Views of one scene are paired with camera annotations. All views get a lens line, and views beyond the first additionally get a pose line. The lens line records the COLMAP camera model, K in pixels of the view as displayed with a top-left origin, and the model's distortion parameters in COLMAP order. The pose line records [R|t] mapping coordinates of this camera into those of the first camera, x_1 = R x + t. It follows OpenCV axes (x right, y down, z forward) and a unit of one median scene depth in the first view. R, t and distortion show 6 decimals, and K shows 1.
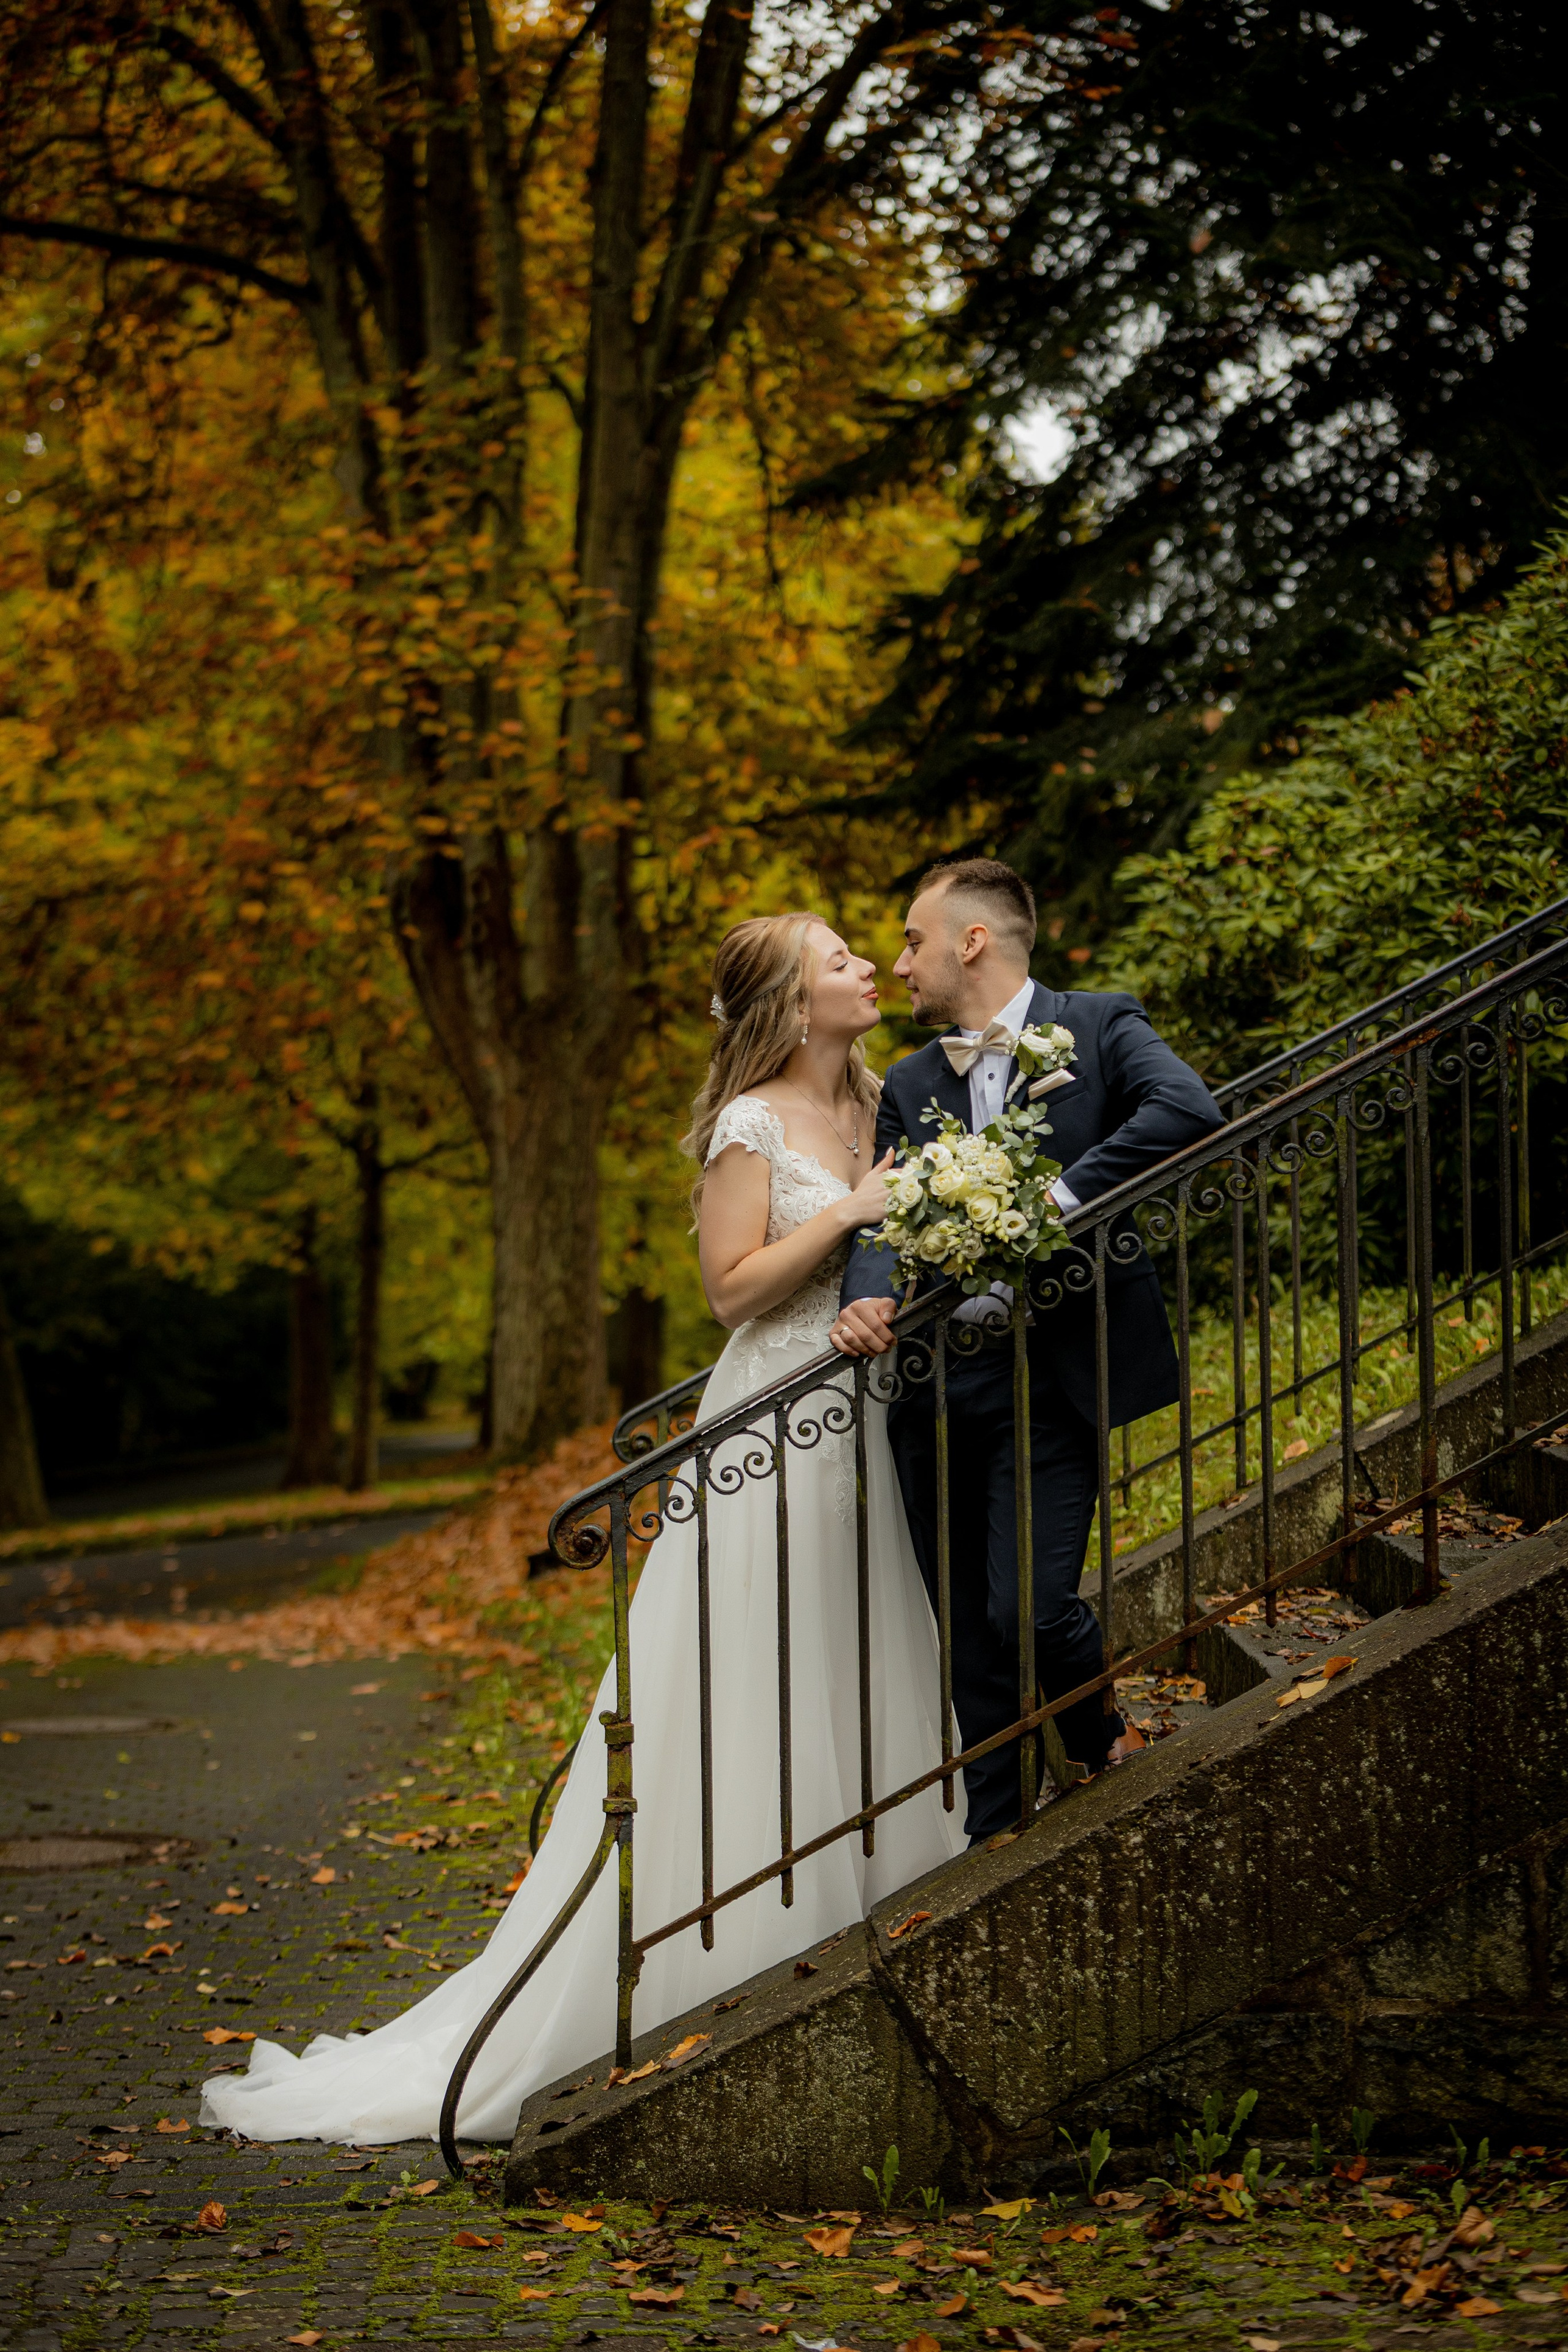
lens RADIAL K [[4851.2, 0, 784.0], [0, 4851.2, 1176.0], [0, 0, 1]] dist [0.199667, -0.189469]
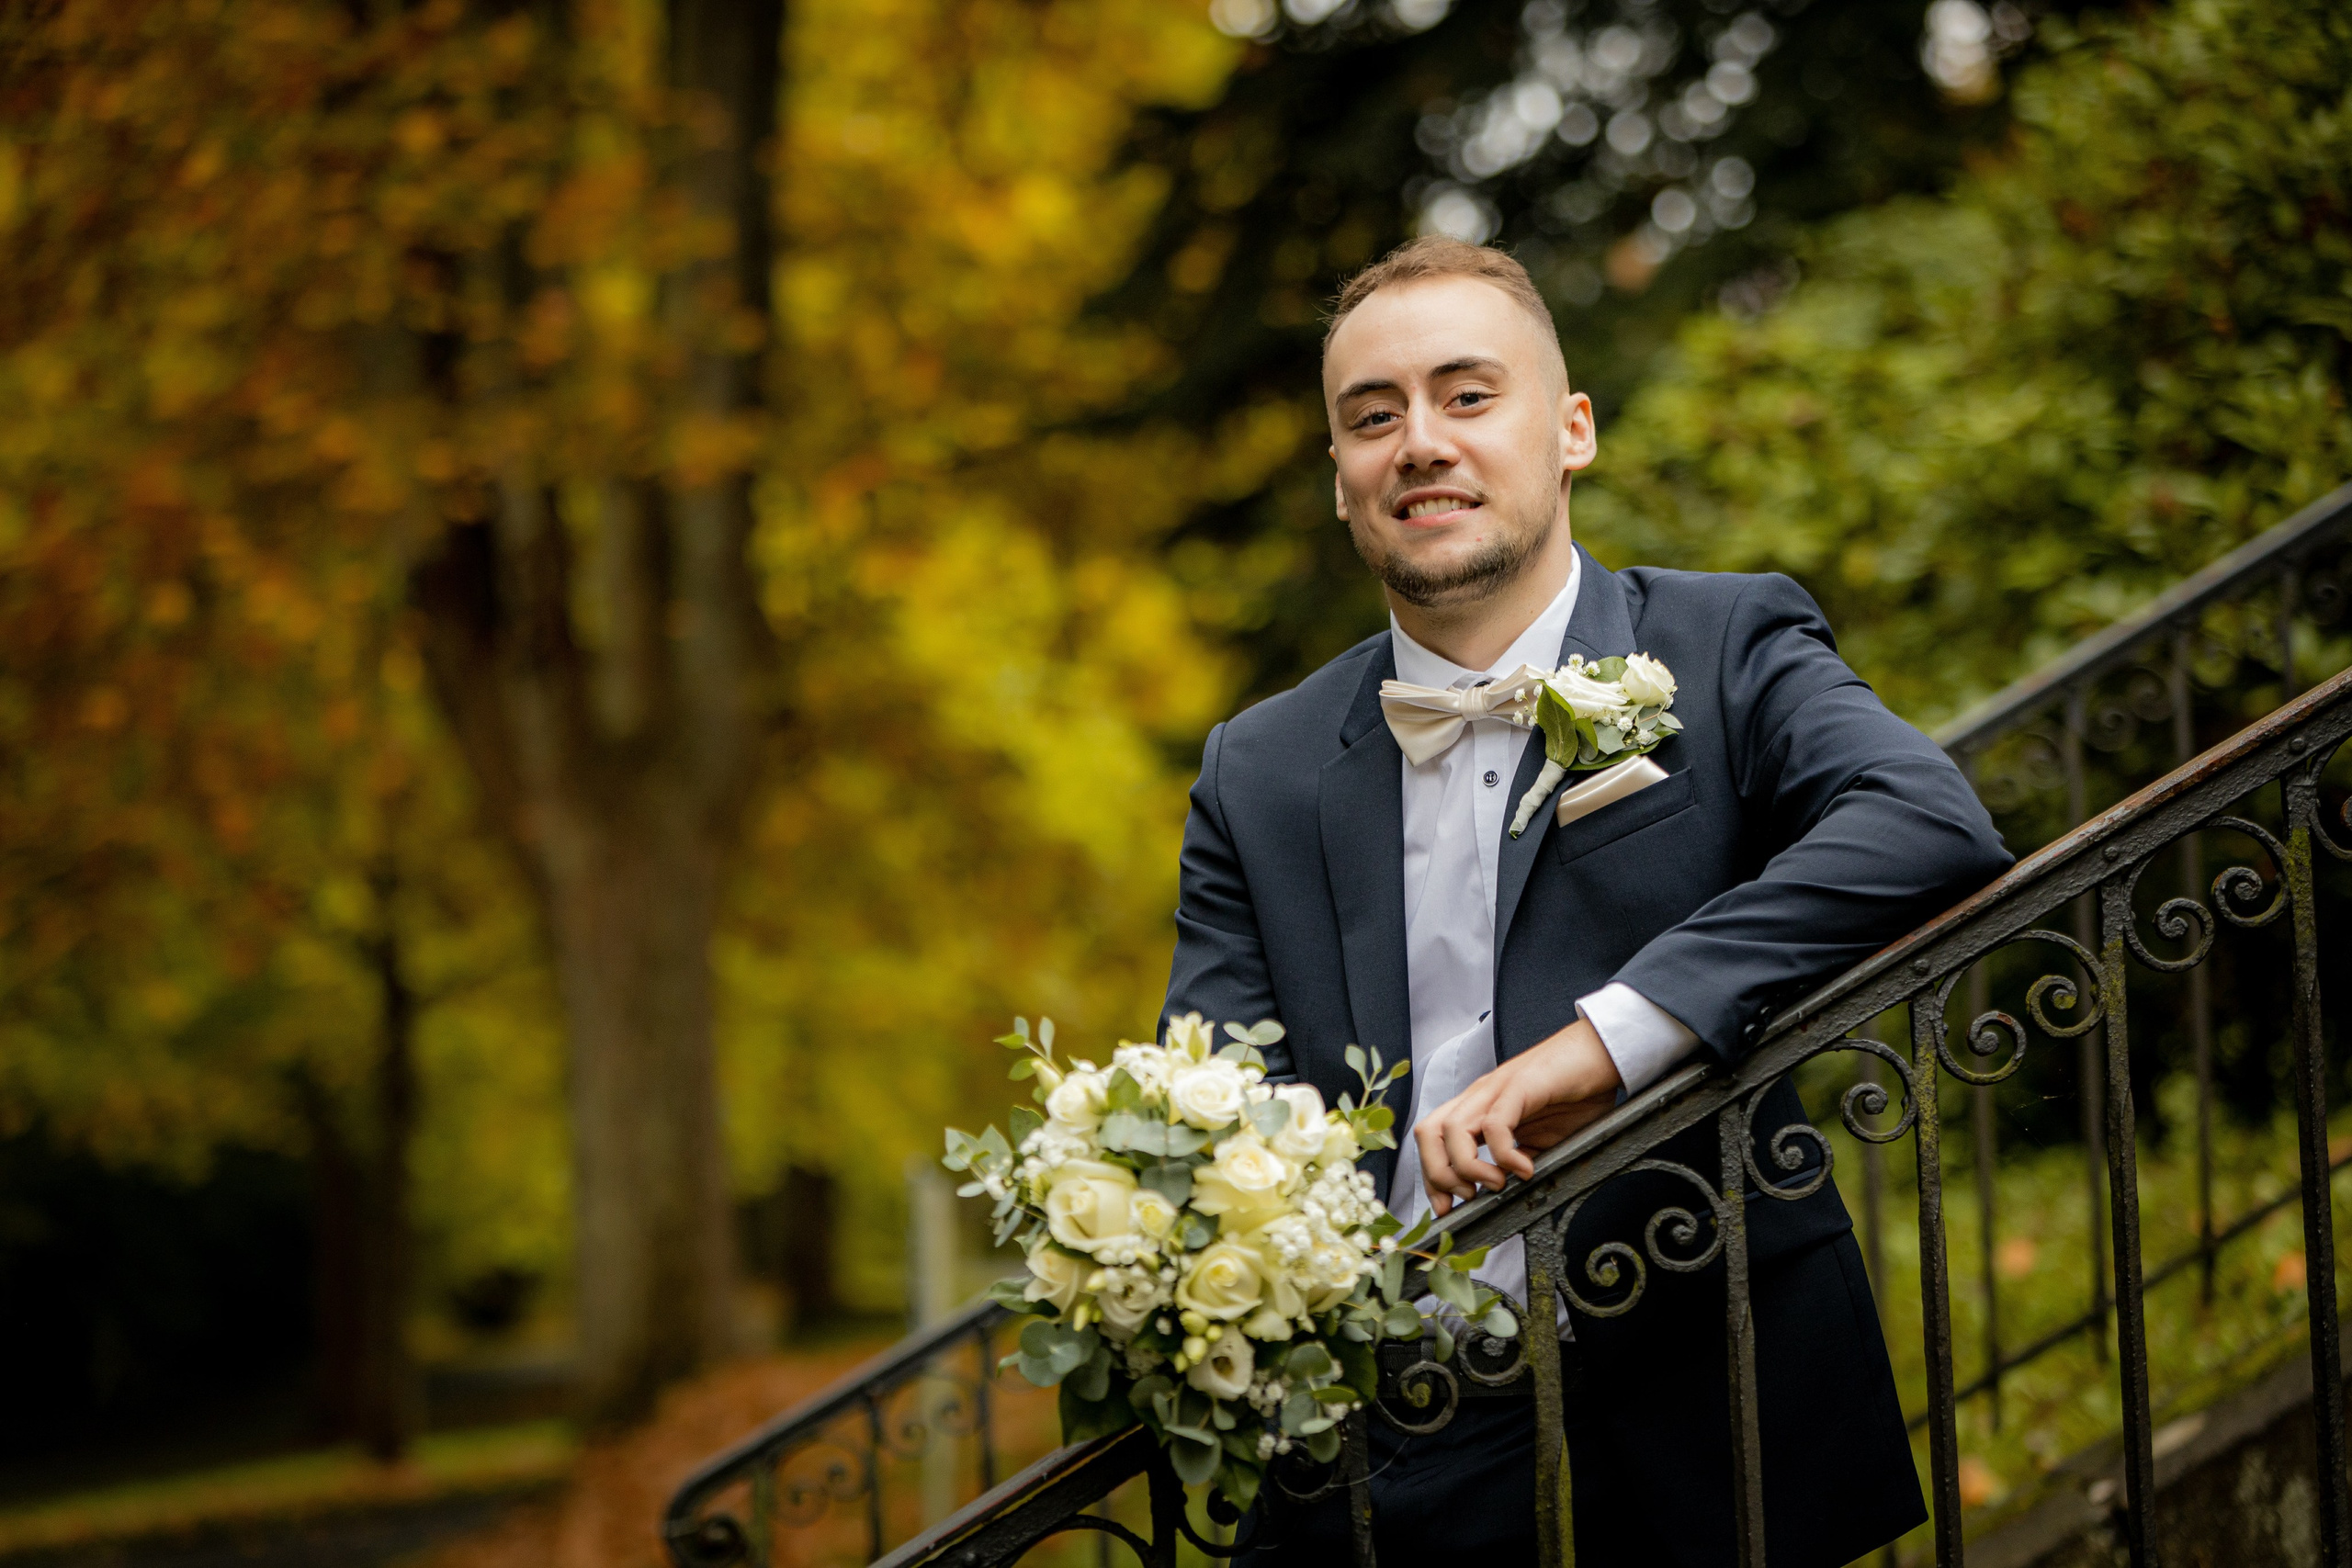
lens RADIAL K [[6479.4, 0, 1176.0], [0, 6479.4, 784.0], [0, 0, 1]] dist [0.117667, -0.004415]
pose [[0.999046, -0.033789, 0.027682, 0.000287], [0.034577, 0.998995, -0.028504, -0.001946], [-0.026691, 0.029434, 0.999210, 0.187685]]
